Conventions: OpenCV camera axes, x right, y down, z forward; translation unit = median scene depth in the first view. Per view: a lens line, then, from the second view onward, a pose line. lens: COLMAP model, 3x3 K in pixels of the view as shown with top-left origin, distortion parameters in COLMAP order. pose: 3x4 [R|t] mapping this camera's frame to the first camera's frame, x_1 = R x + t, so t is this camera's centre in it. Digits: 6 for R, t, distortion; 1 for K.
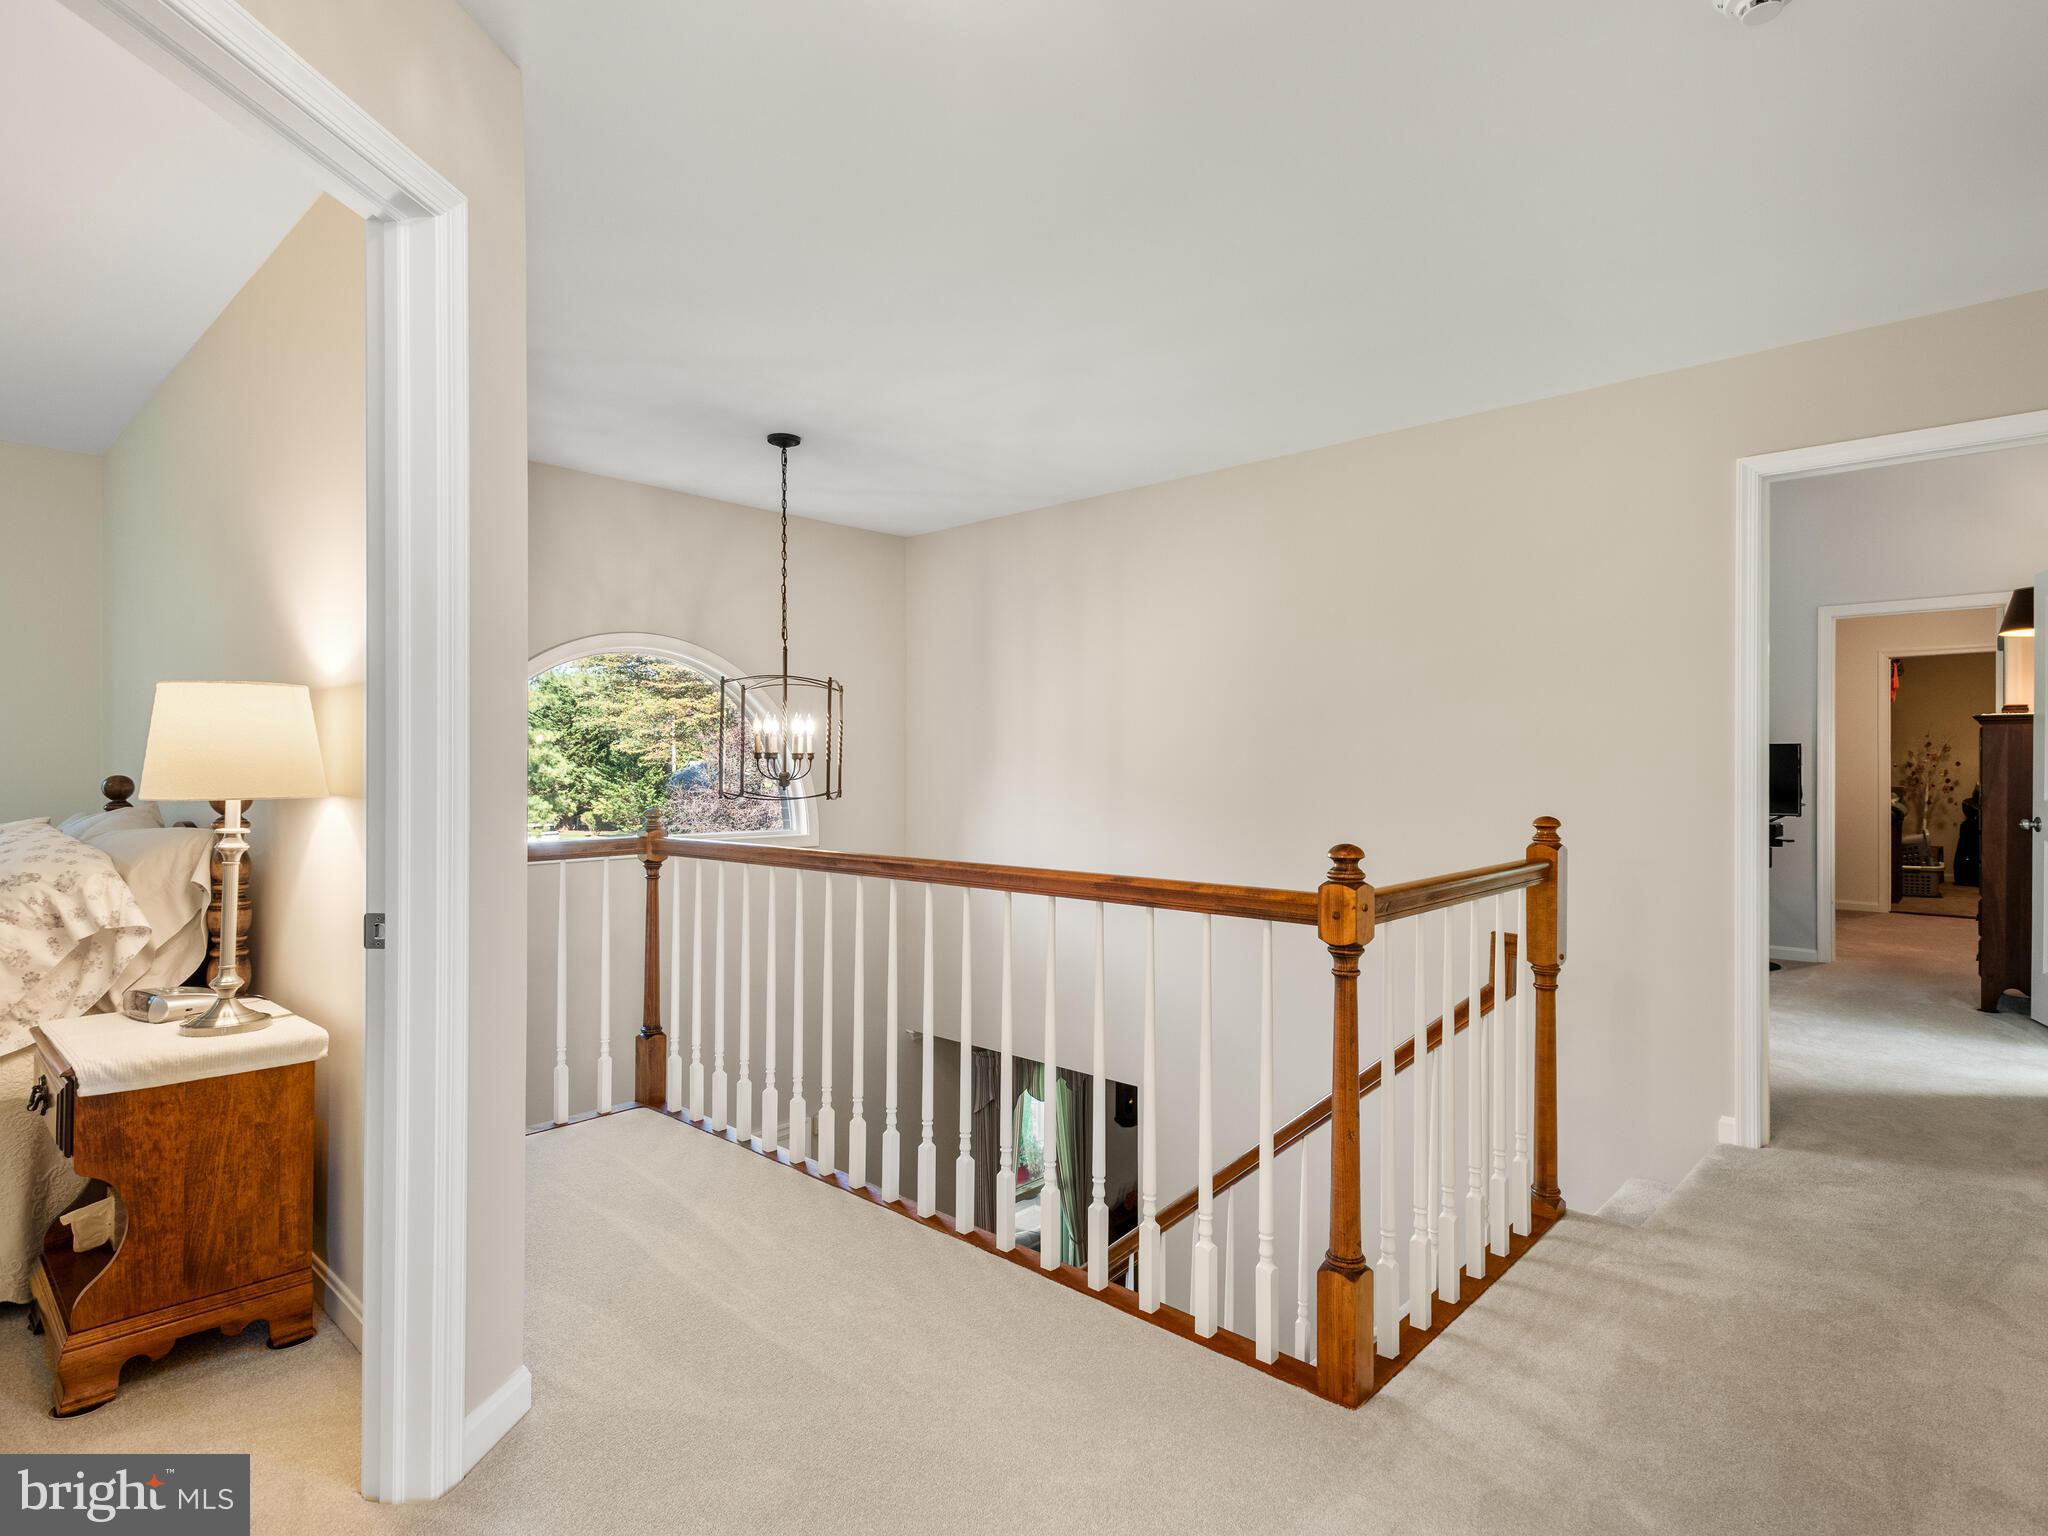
lens RADIAL K [[1096.4, 0, 1008.1], [0, 1096.4, 761.5], [0, 0, 1]] dist [0.019952, 0.001981]
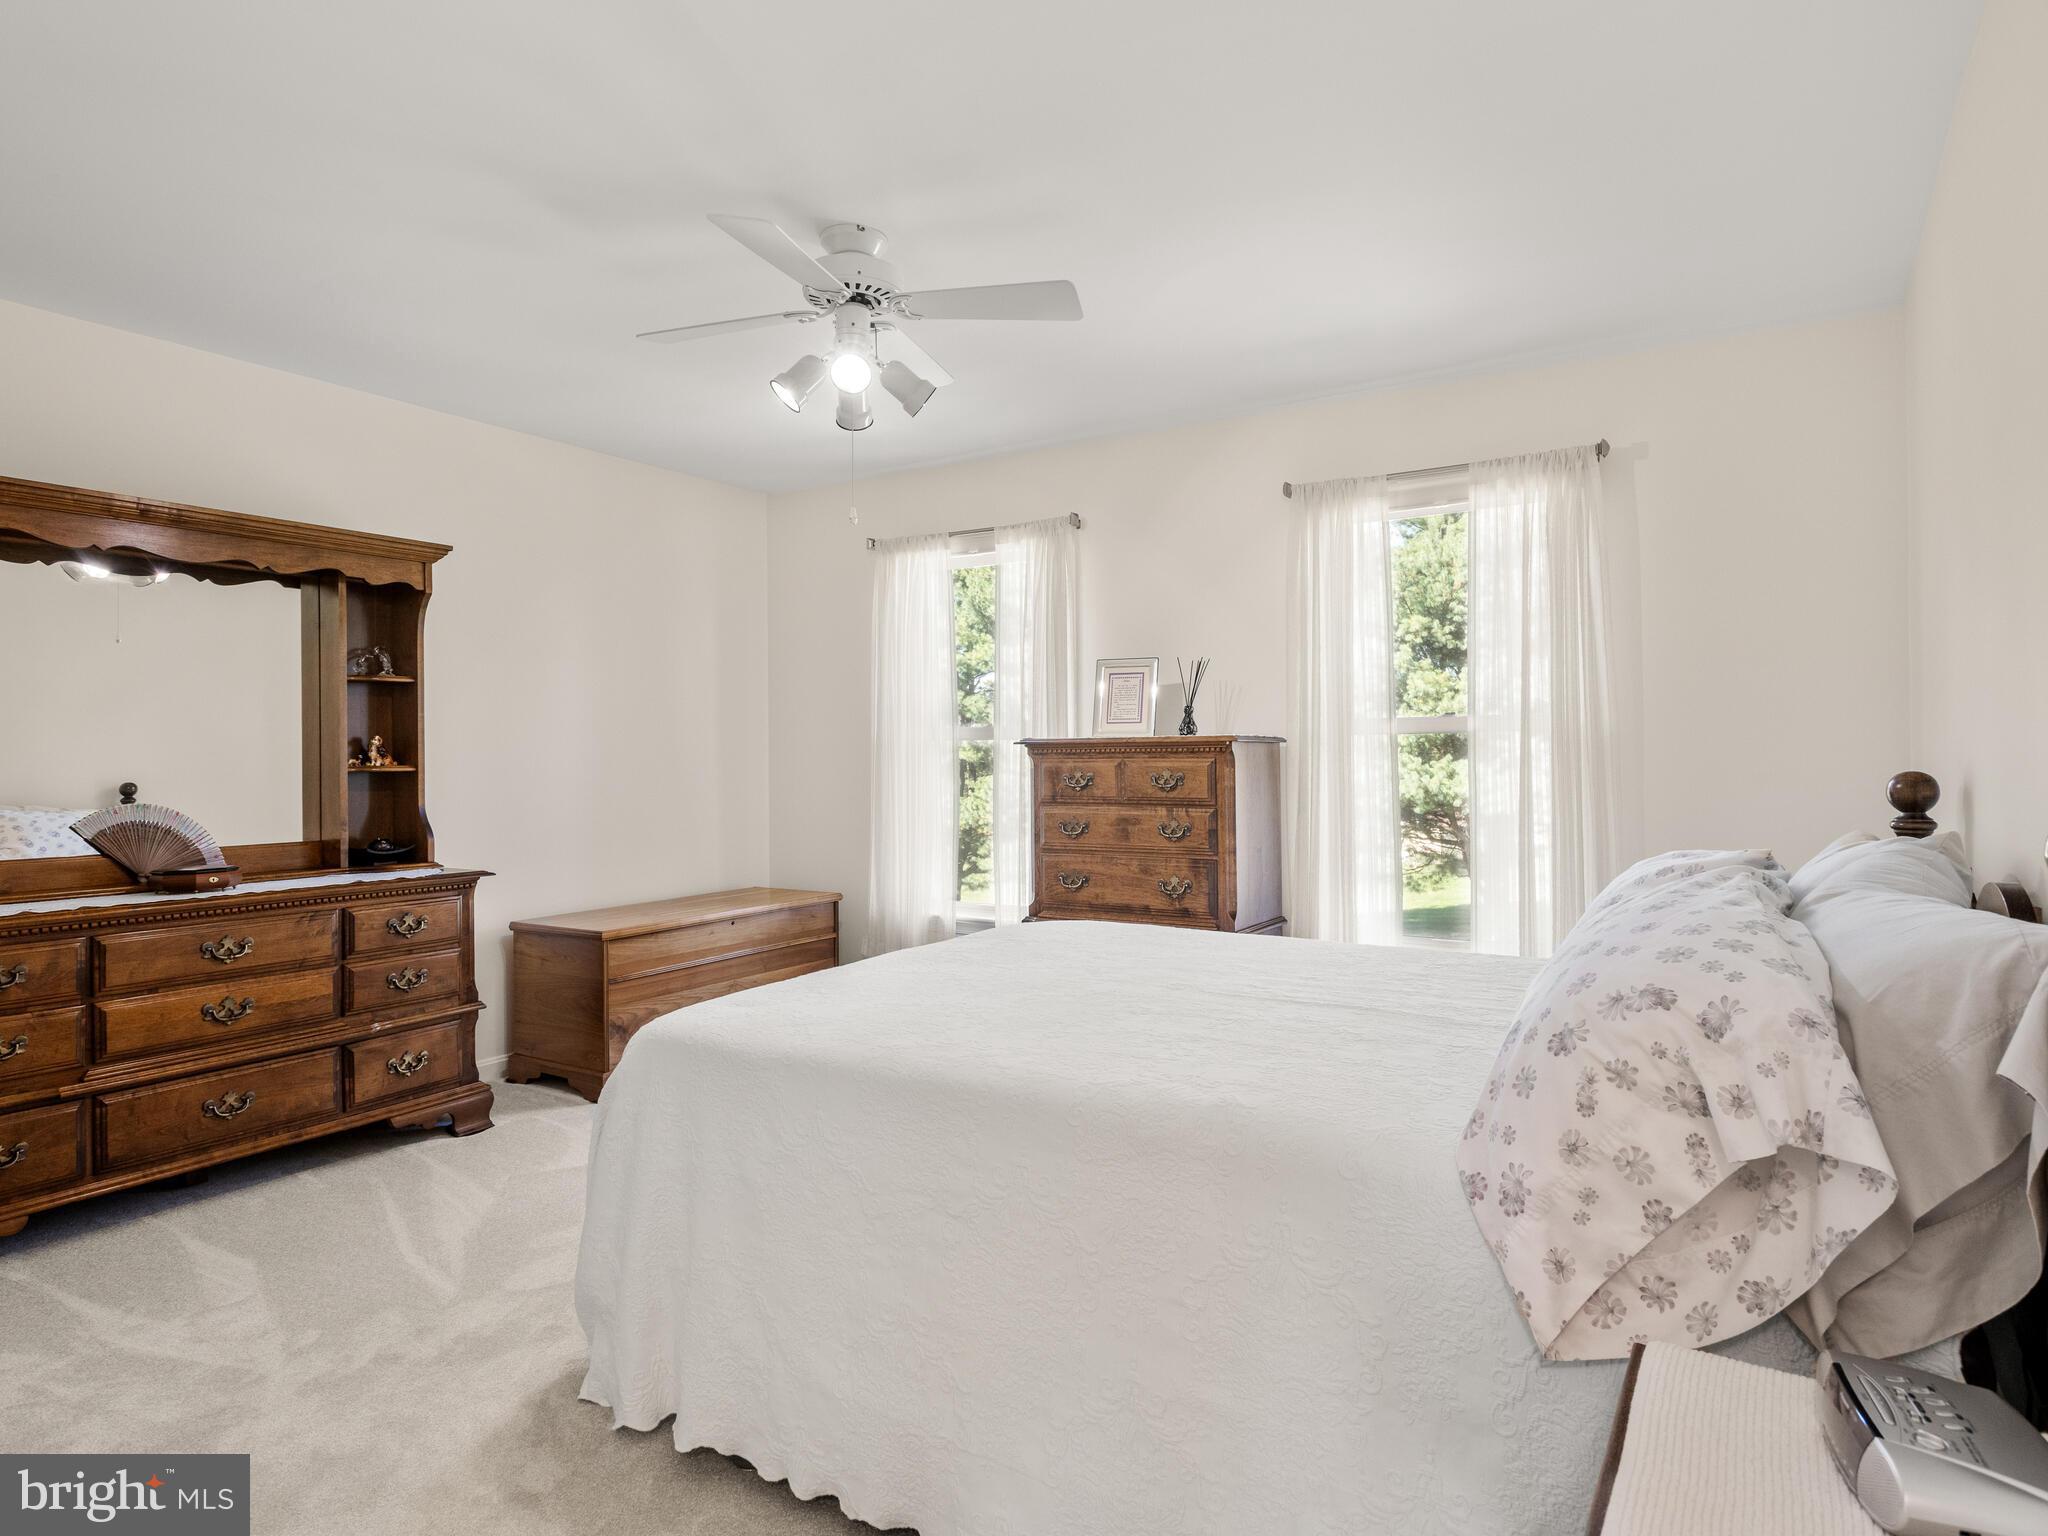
lens RADIAL K [[1128.9, 0, 1022.8], [0, 1128.9, 760.5], [0, 0, 1]] dist [0.004434, 0.000939]
pose [[0.191905, -0.005415, -0.981399, -0.435985], [0.017669, 0.999842, -0.002061, -0.004105], [0.981254, -0.016944, 0.191970, 0.622962]]
